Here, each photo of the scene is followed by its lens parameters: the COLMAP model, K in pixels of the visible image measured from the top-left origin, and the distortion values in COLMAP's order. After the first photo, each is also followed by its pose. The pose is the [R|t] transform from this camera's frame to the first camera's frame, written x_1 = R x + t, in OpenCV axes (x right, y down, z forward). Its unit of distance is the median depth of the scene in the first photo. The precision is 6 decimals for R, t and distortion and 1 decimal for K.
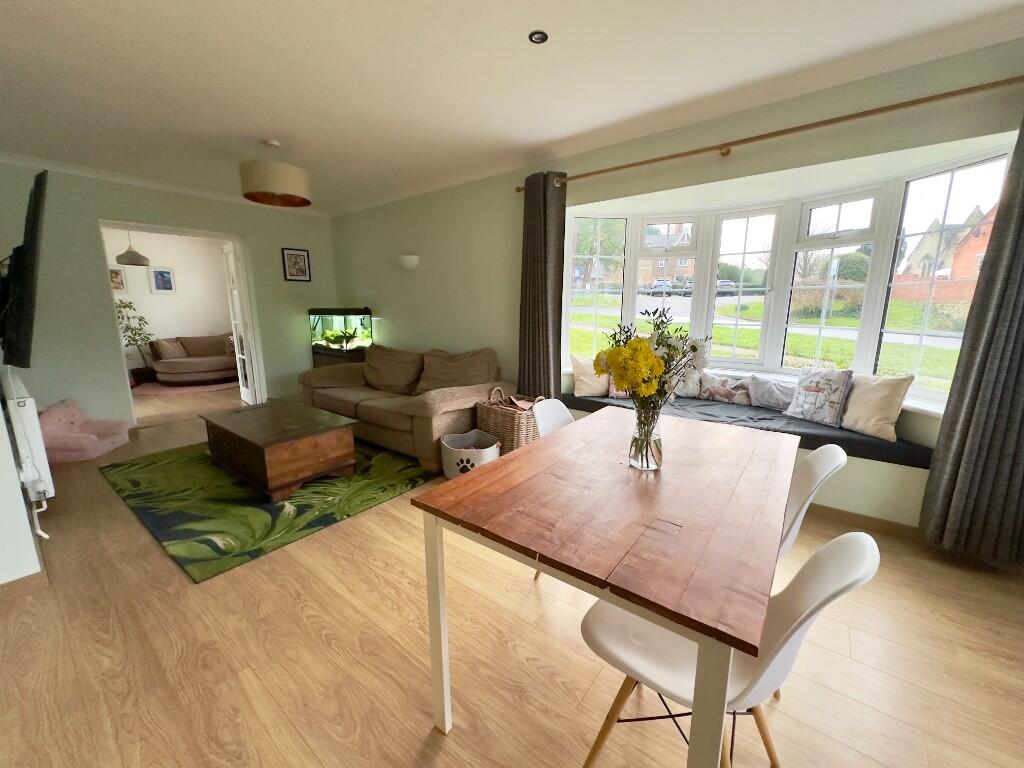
lens RADIAL K [[407.3, 0, 510.7], [0, 407.3, 381.3], [0, 0, 1]] dist [0.000466, 0.001270]
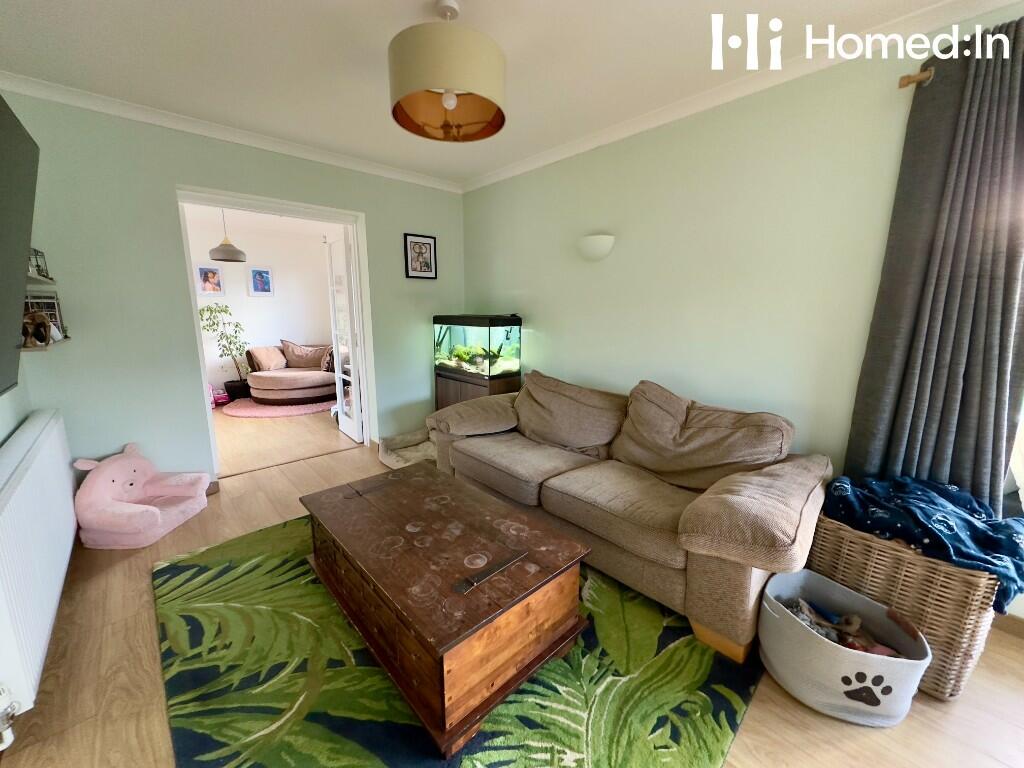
lens RADIAL K [[409.4, 0, 507.2], [0, 409.4, 378.4], [0, 0, 1]] dist [0.002760, -0.000035]
pose [[0.986239, 0.031941, -0.162211, -0.393273], [-0.034509, 0.999319, -0.013040, -0.097001], [0.161685, 0.018458, 0.986670, 0.476838]]
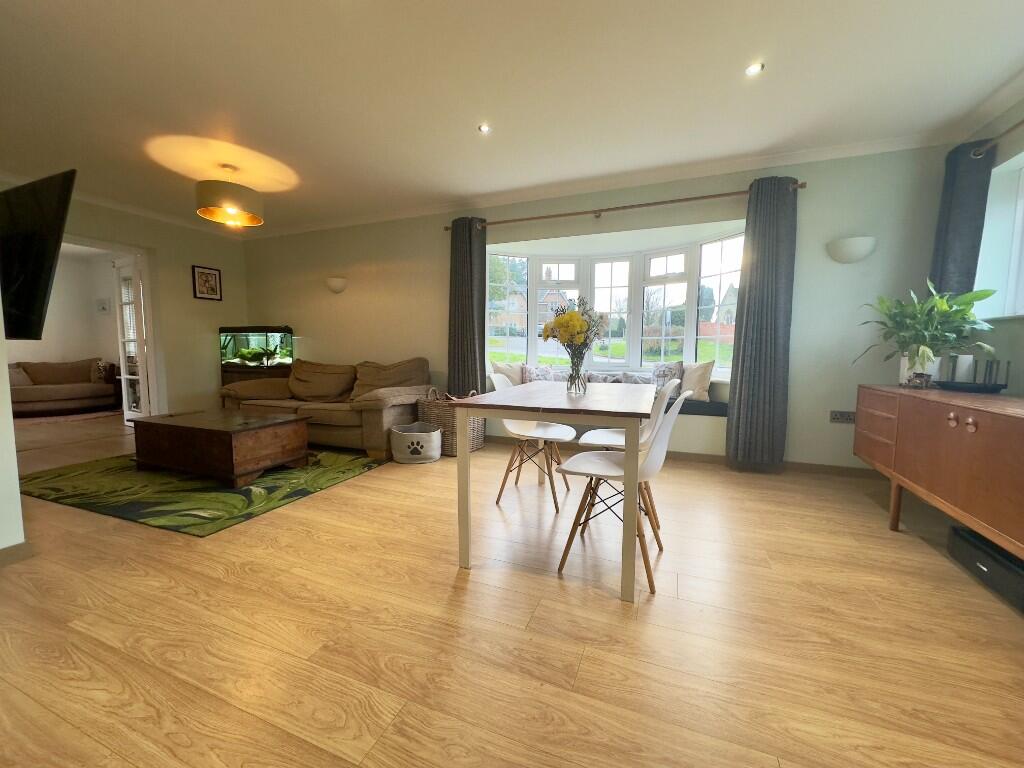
lens RADIAL K [[407.3, 0, 511.8], [0, 407.3, 380.8], [0, 0, 1]] dist [0.000466, 0.001270]
pose [[0.958116, -0.017292, 0.285858, -0.167052], [0.047643, 0.993890, -0.099562, 0.136262], [-0.282390, 0.109011, 0.953086, -0.208874]]
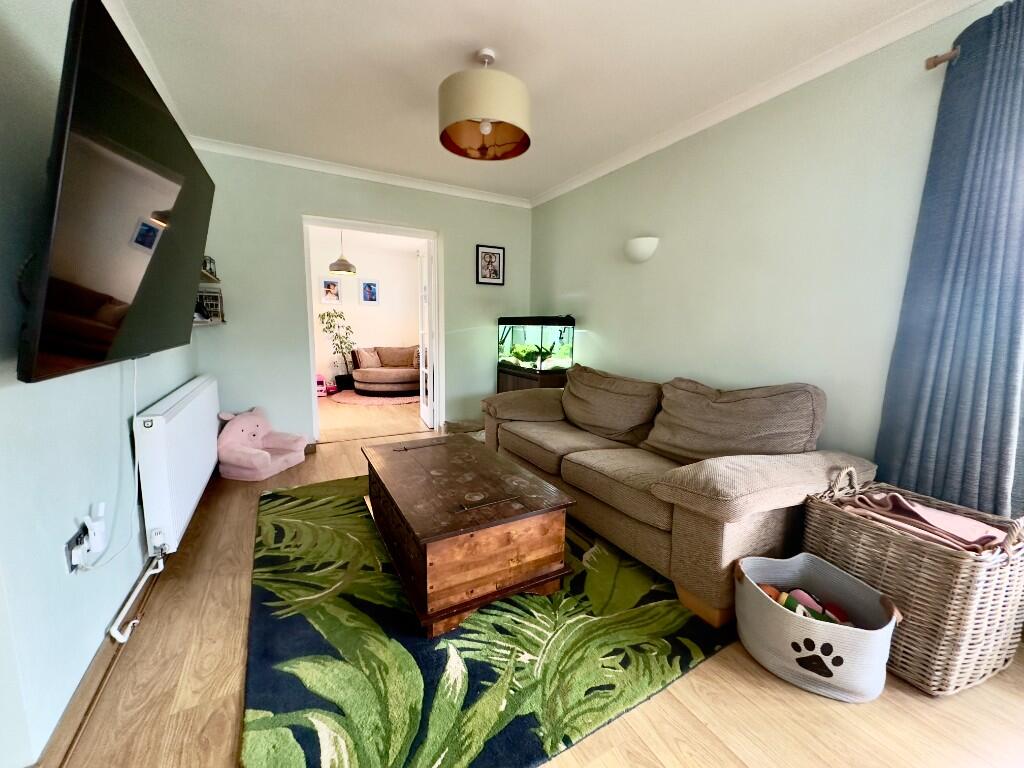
lens RADIAL K [[407.3, 0, 509.0], [0, 407.3, 380.0], [0, 0, 1]] dist [0.000466, 0.001270]
pose [[0.920734, 0.068123, -0.384198, -0.250095], [-0.089670, 0.995230, -0.038429, -0.037361], [0.379748, 0.069834, 0.922450, 0.424380]]
